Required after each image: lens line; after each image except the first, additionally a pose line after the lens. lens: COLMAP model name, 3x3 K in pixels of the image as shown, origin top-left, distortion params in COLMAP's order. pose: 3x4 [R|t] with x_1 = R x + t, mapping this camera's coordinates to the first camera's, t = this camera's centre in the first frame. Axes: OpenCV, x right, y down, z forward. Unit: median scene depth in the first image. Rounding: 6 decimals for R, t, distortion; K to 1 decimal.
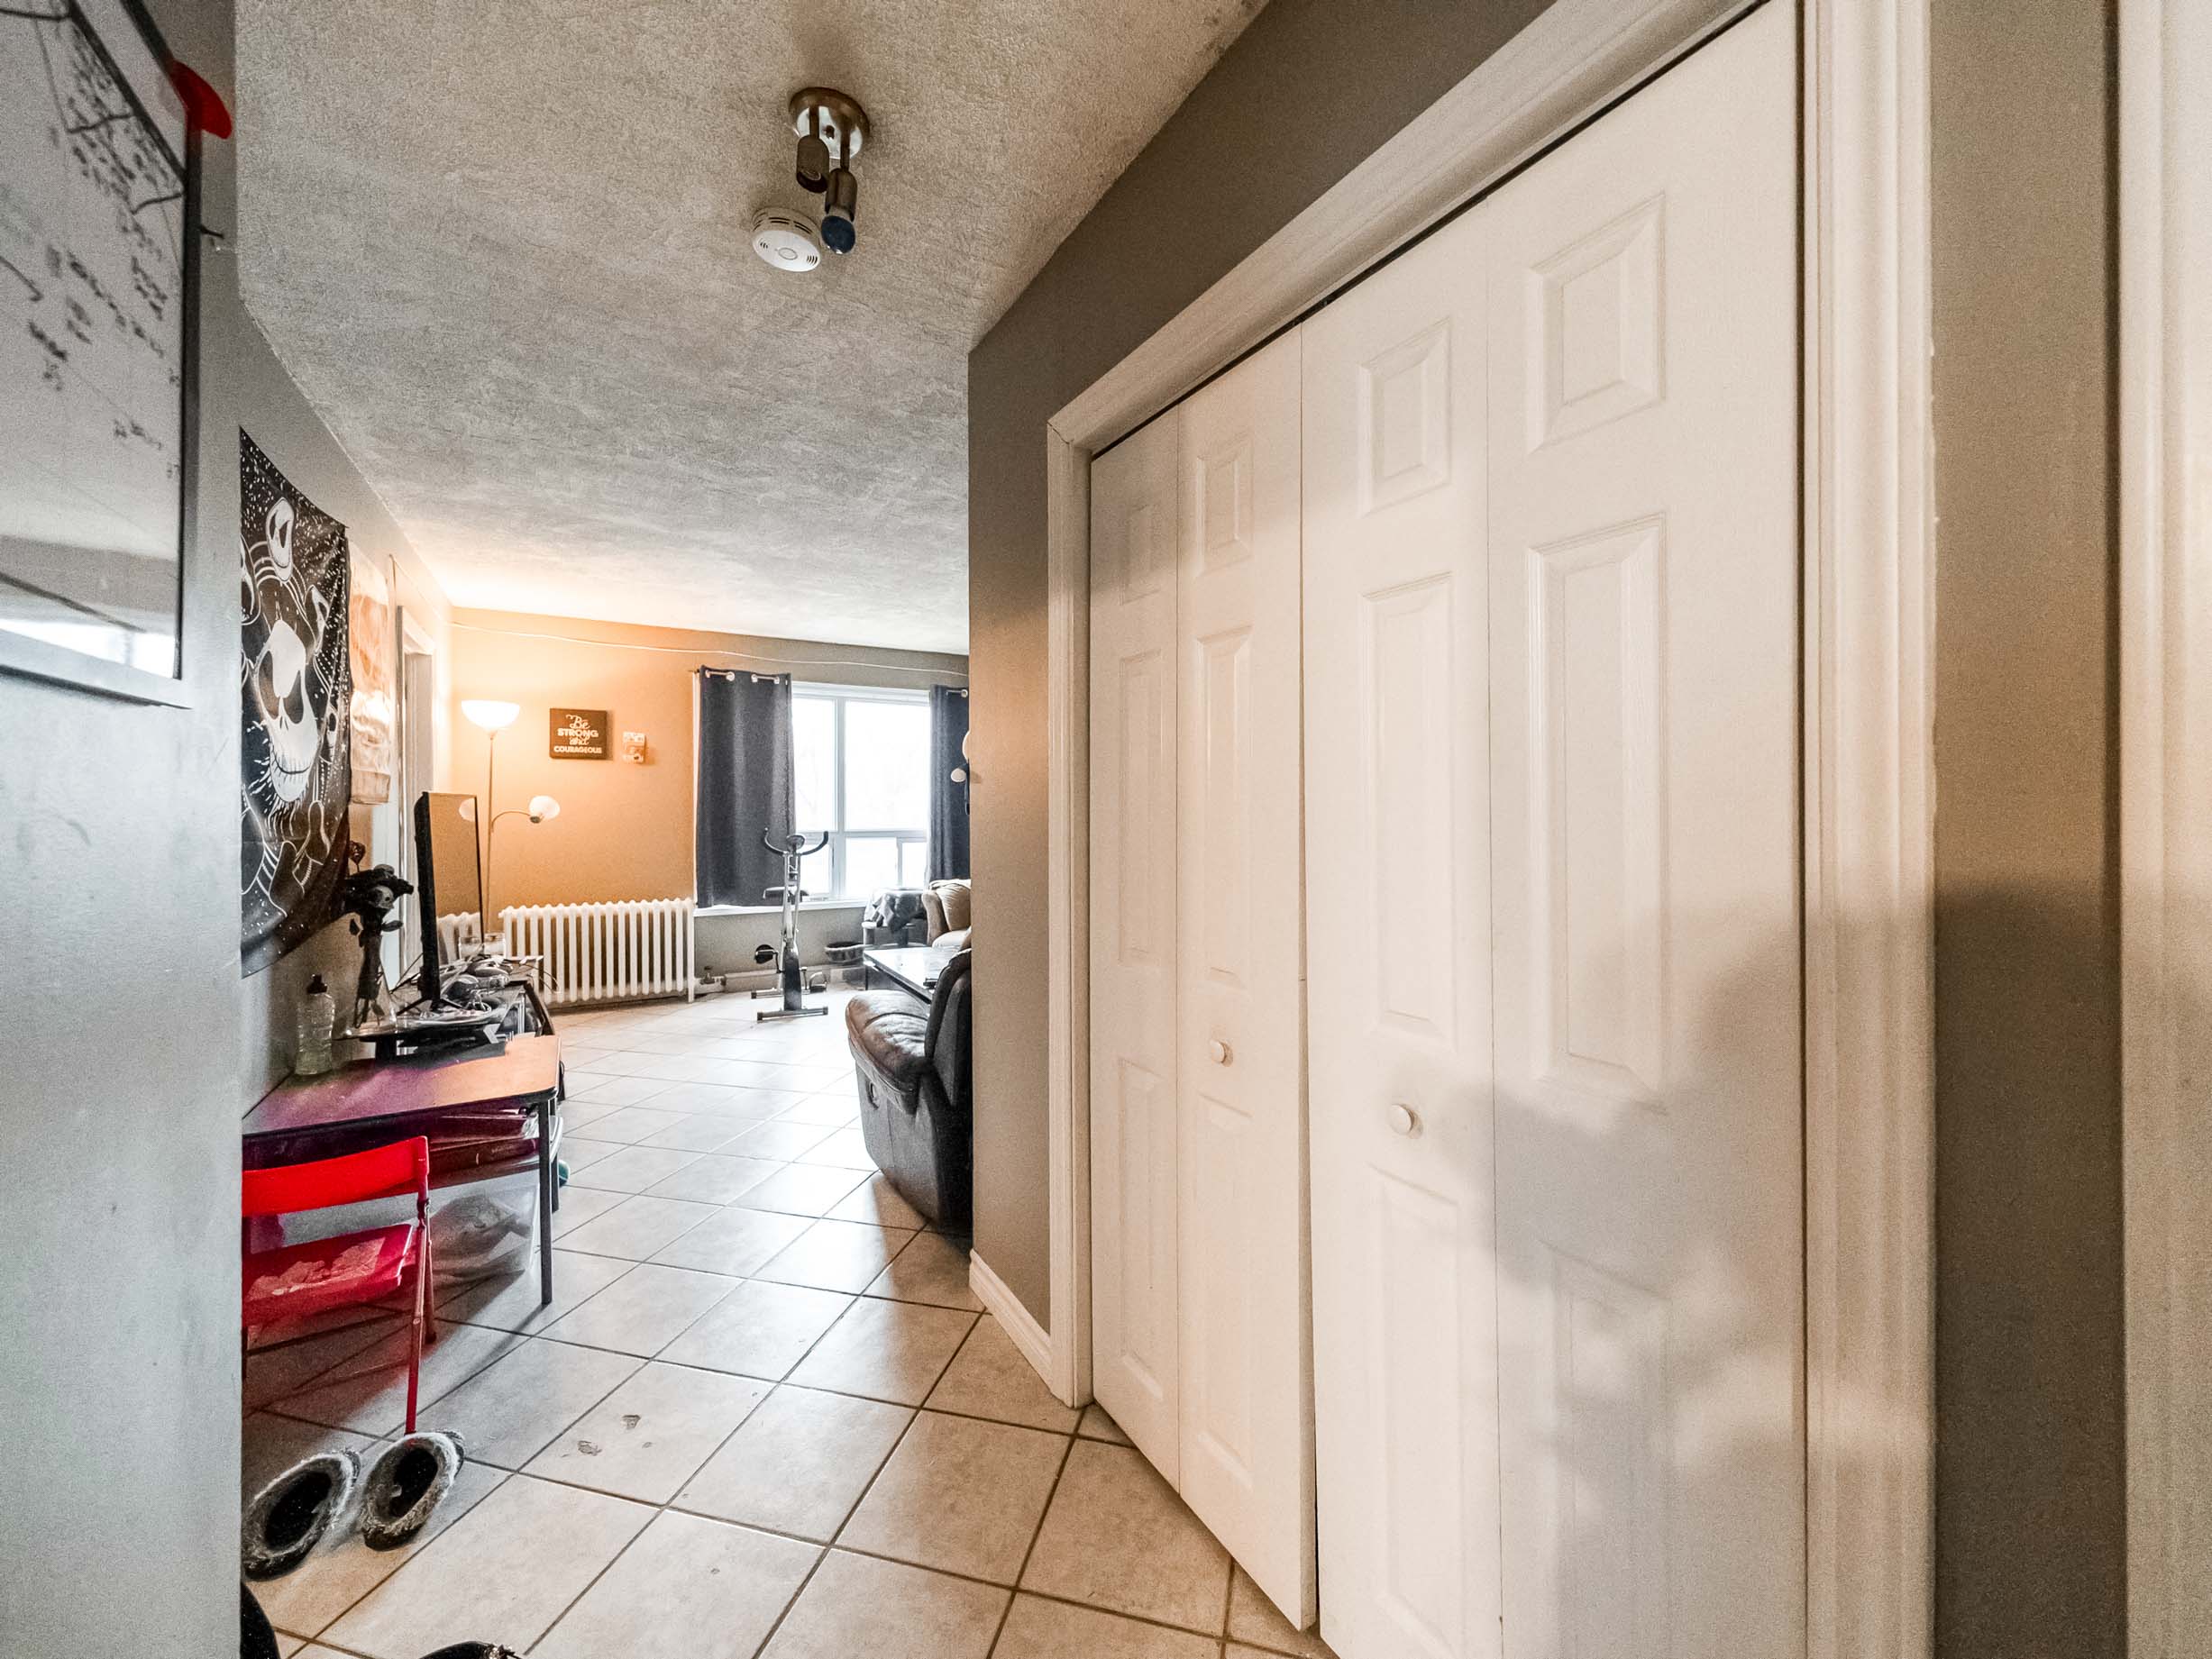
lens RADIAL K [[847.1, 0, 1114.2], [0, 847.1, 811.6], [0, 0, 1]] dist [0.004611, -0.000445]
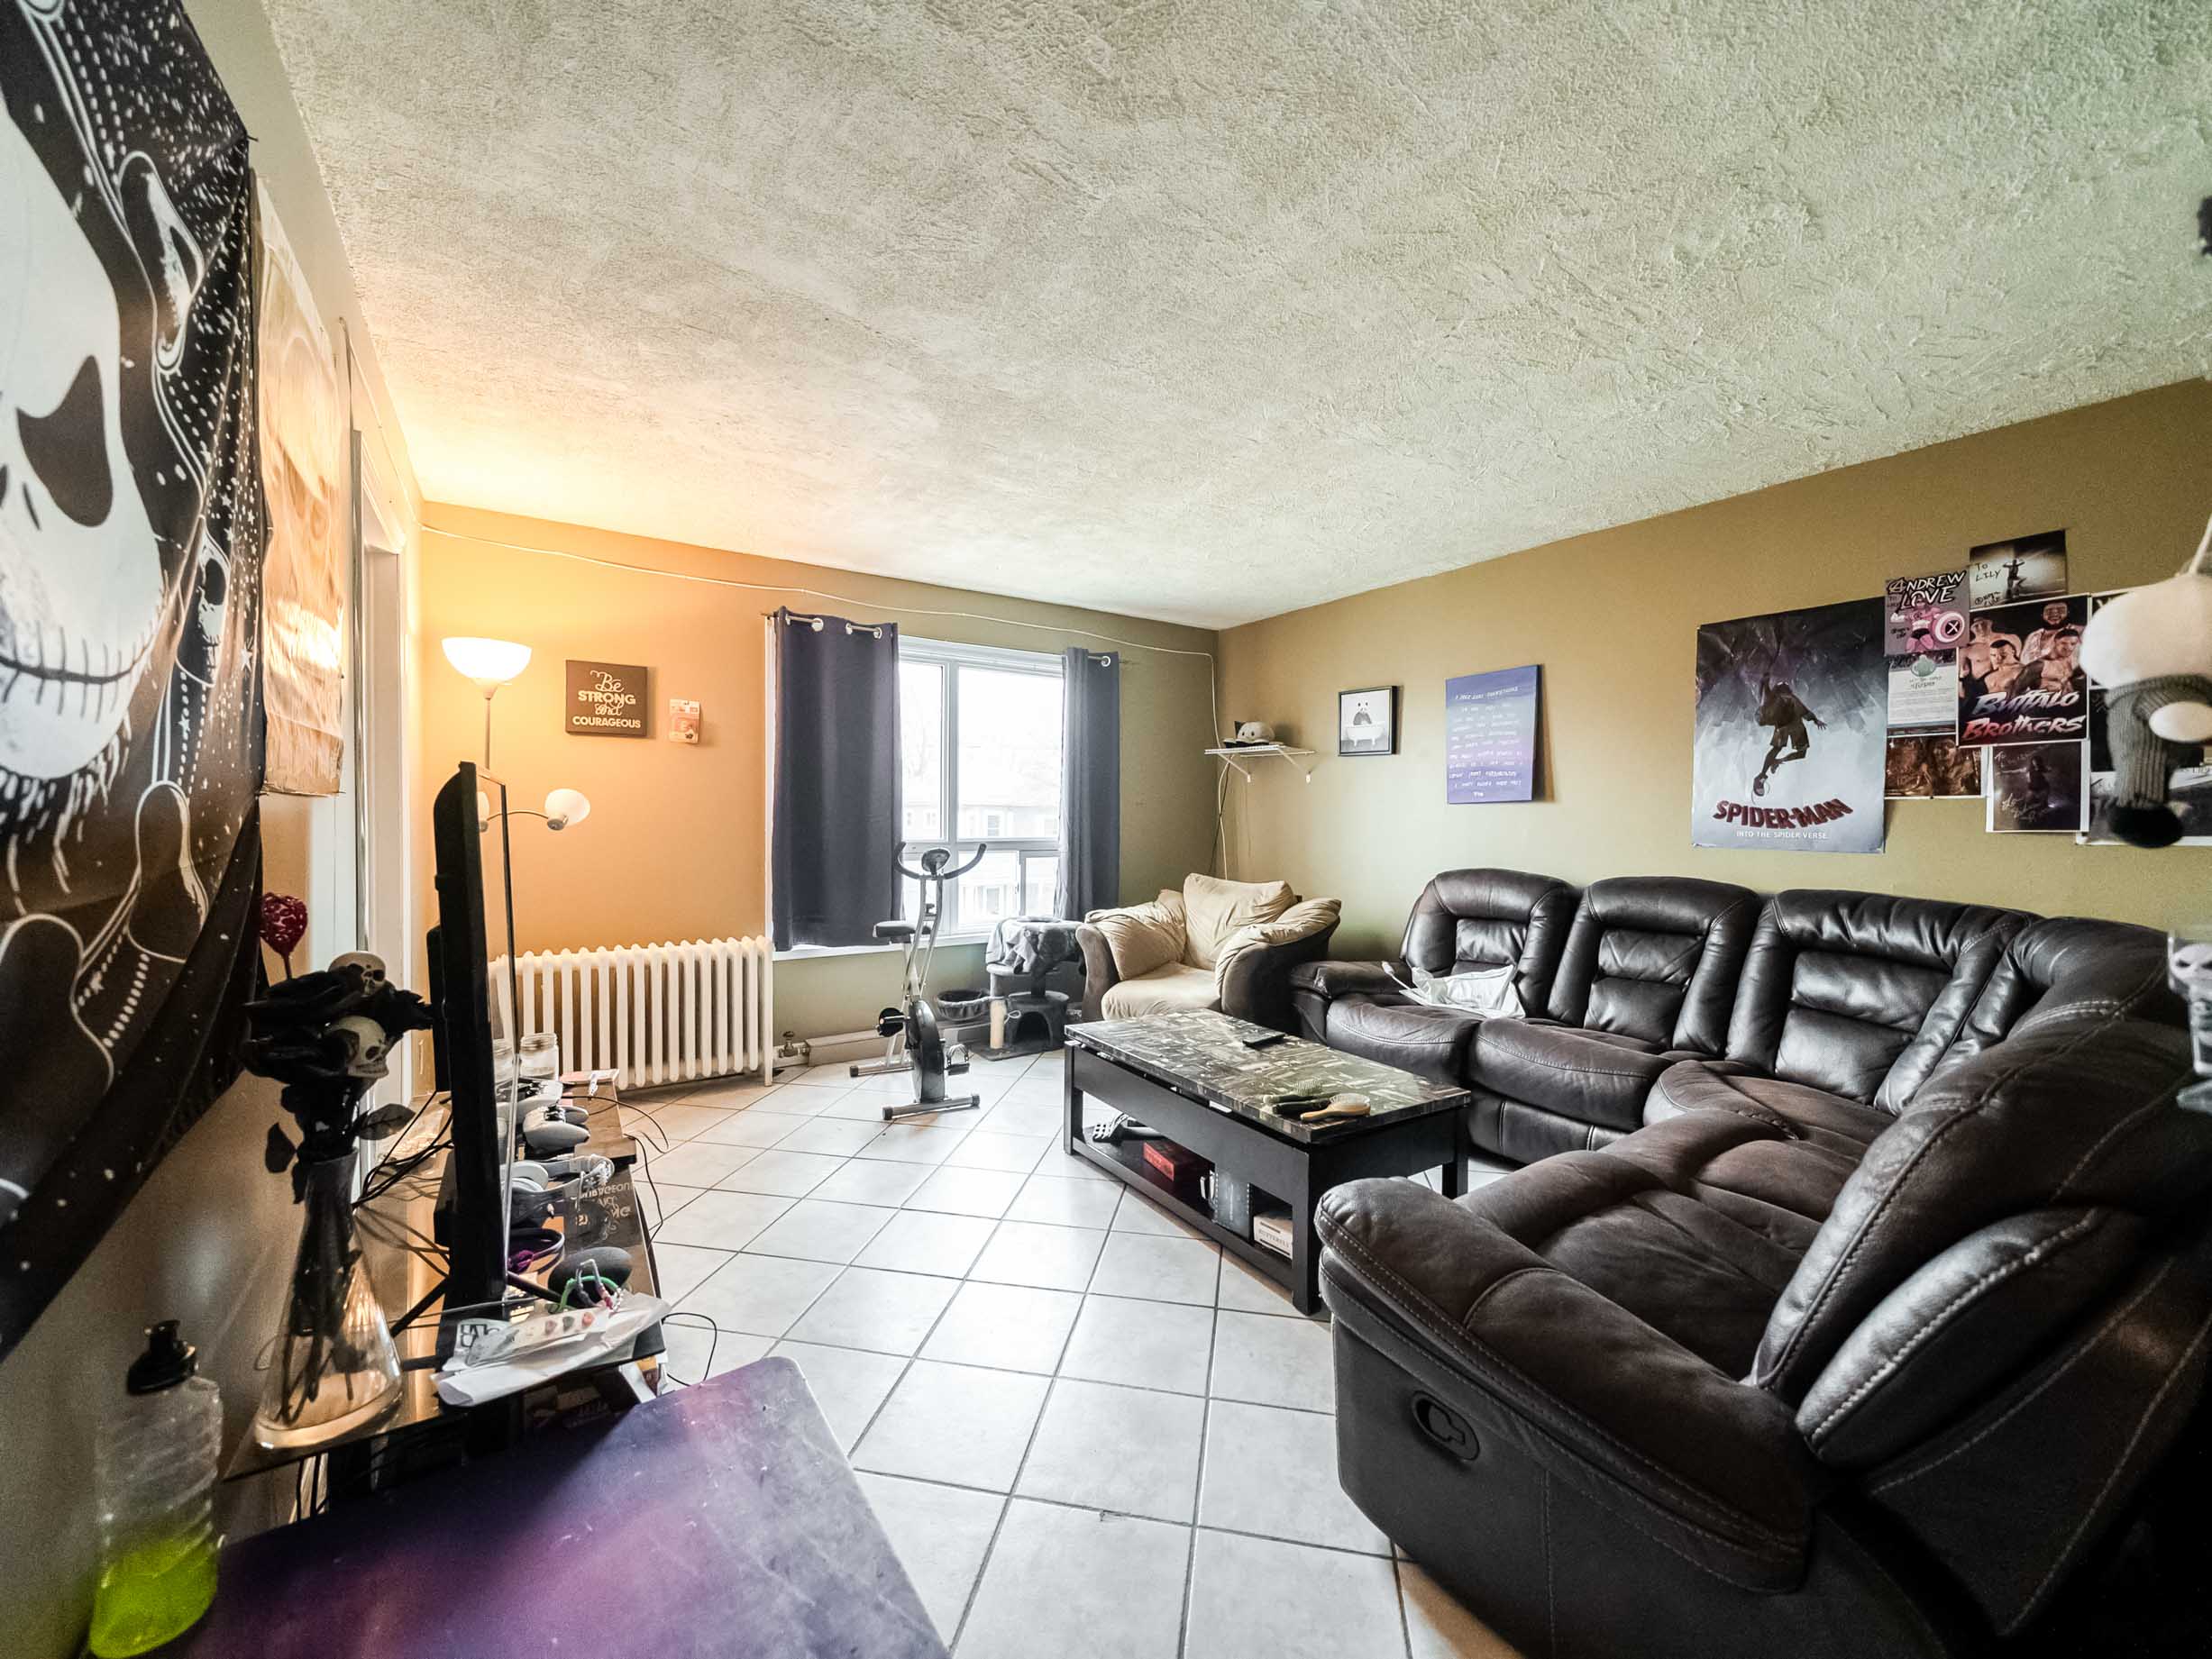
lens RADIAL K [[847.1, 0, 1100.4], [0, 847.1, 827.8], [0, 0, 1]] dist [0.004611, -0.000445]
pose [[0.998831, 0.009041, 0.047486, -0.292602], [-0.009730, 0.999850, 0.014301, -0.001231], [-0.047349, -0.014746, 0.998770, 0.324431]]
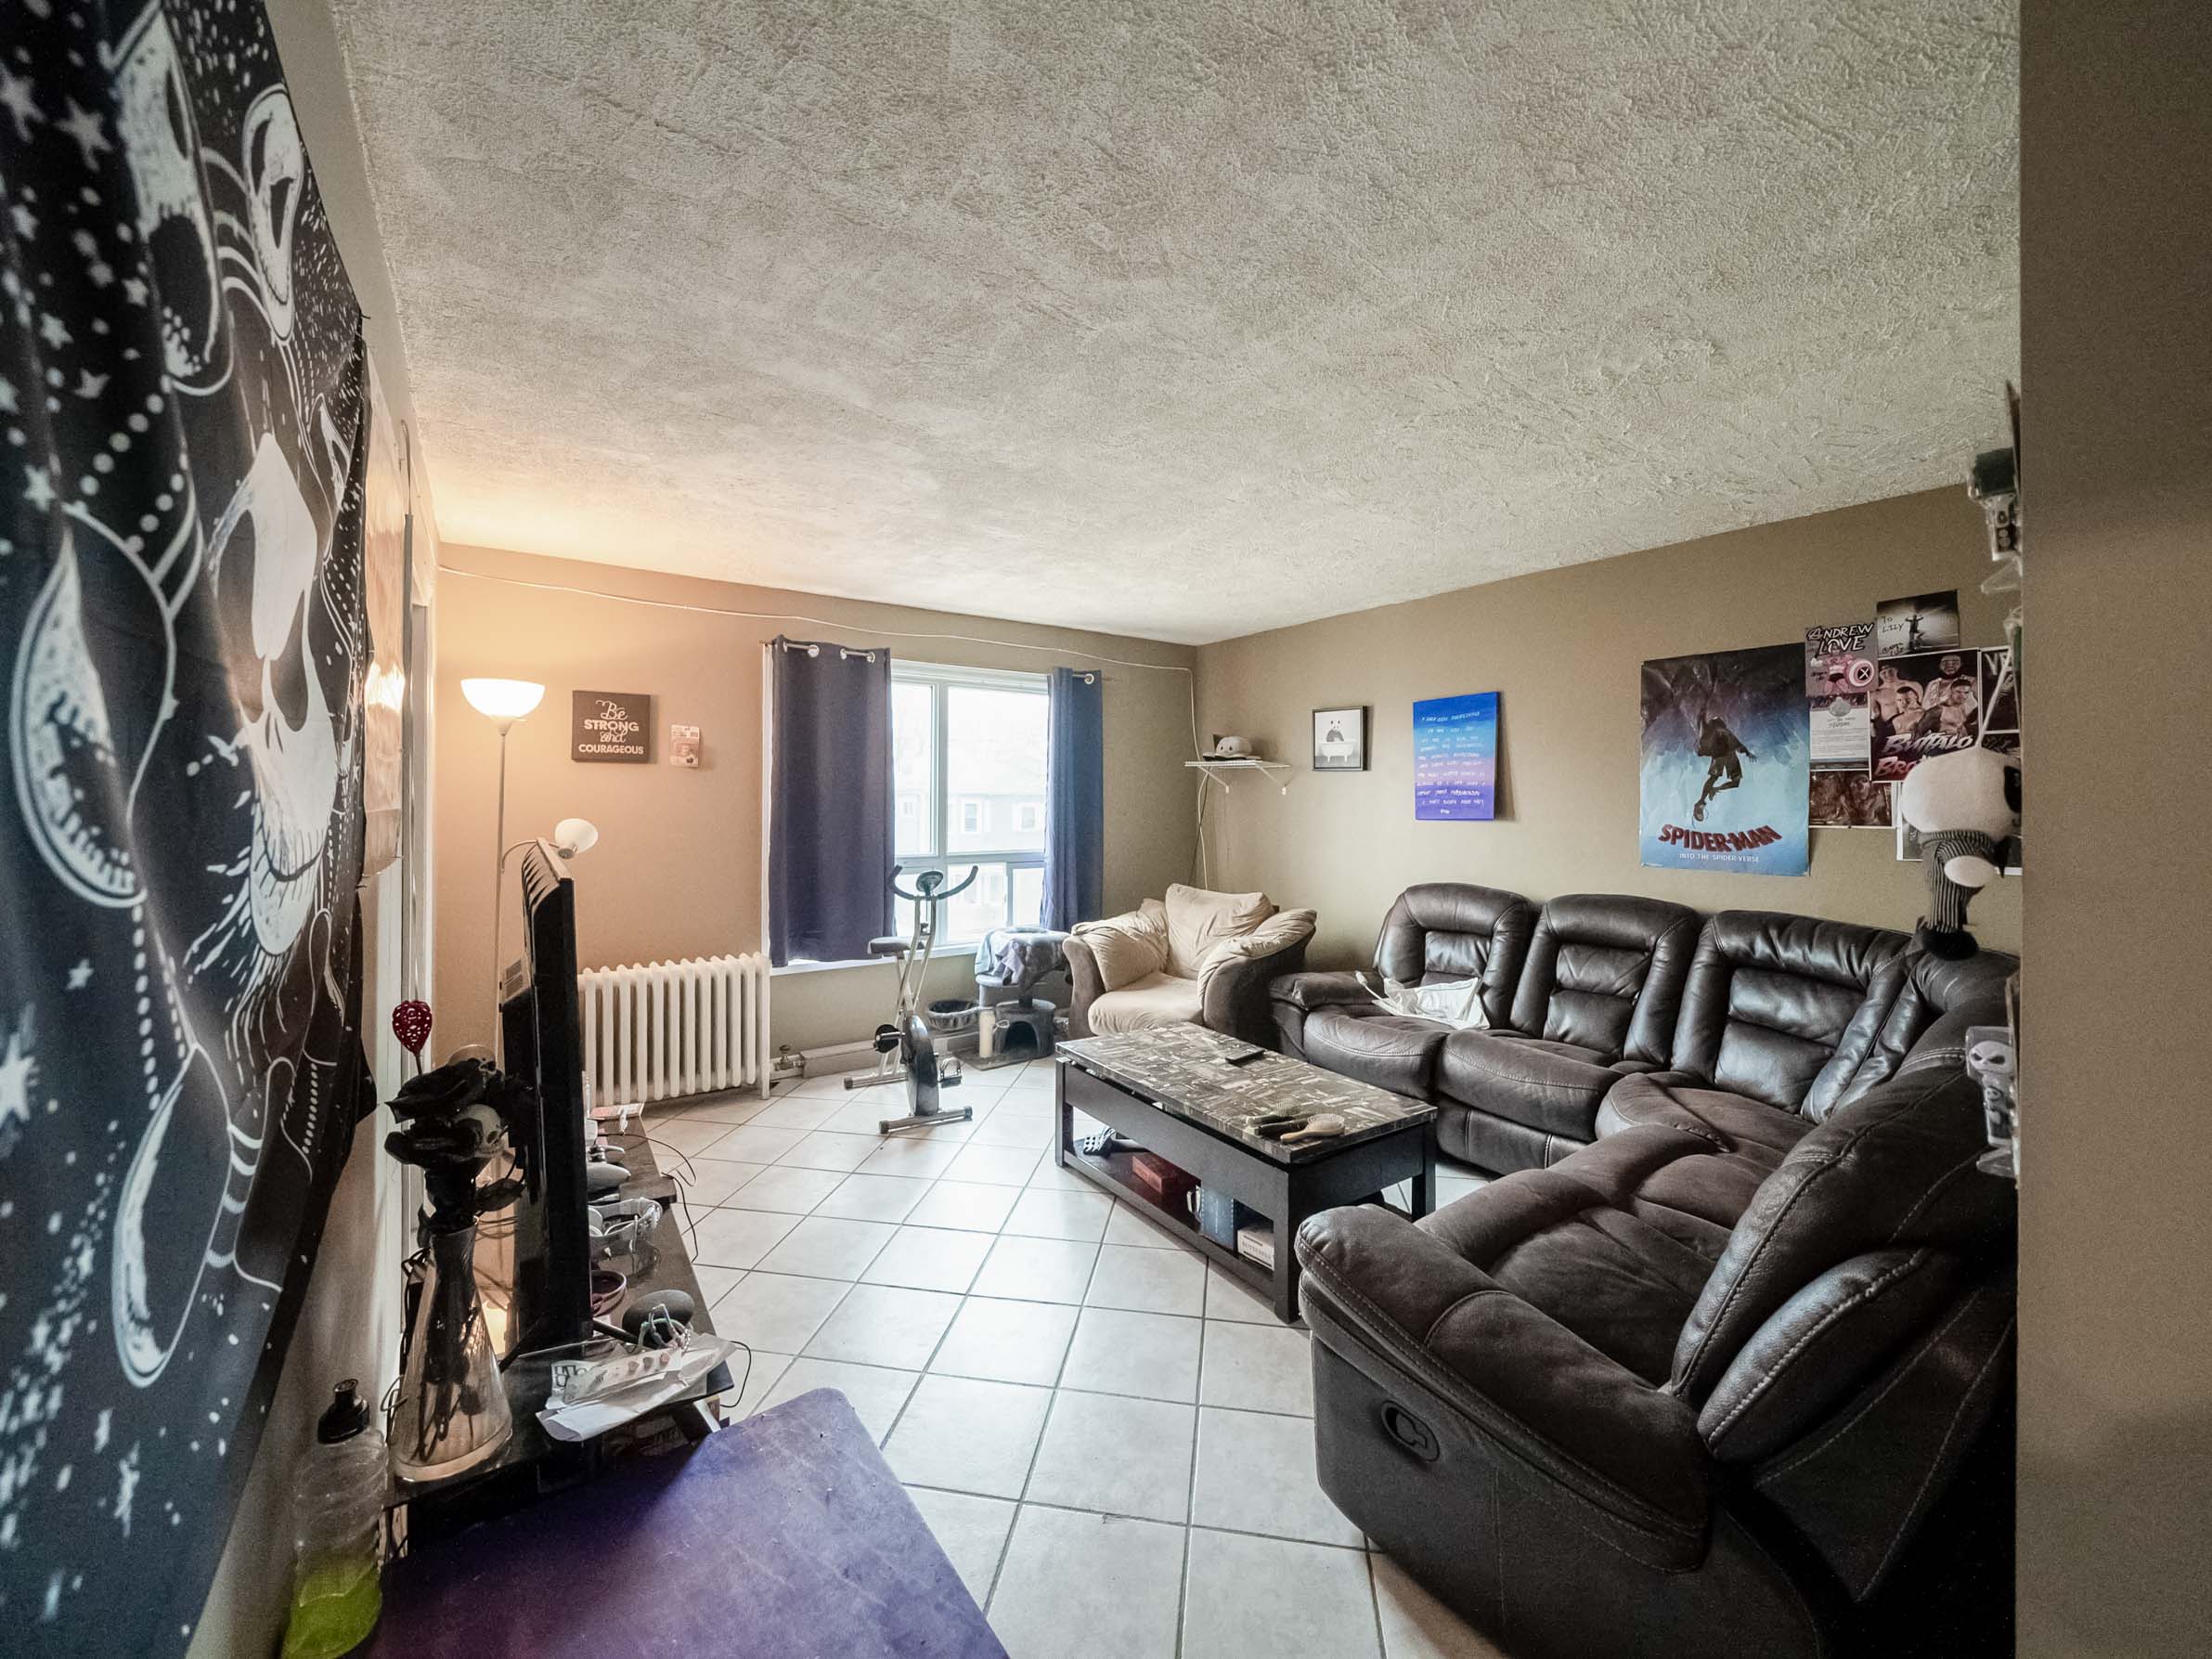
lens RADIAL K [[847.3, 0, 1099.2], [0, 847.3, 794.5], [0, 0, 1]] dist [0.004611, -0.000445]
pose [[0.997206, 0.005731, 0.074474, -0.305204], [-0.005301, 0.999968, -0.005973, -0.036259], [-0.074506, 0.005562, 0.997205, 0.286753]]
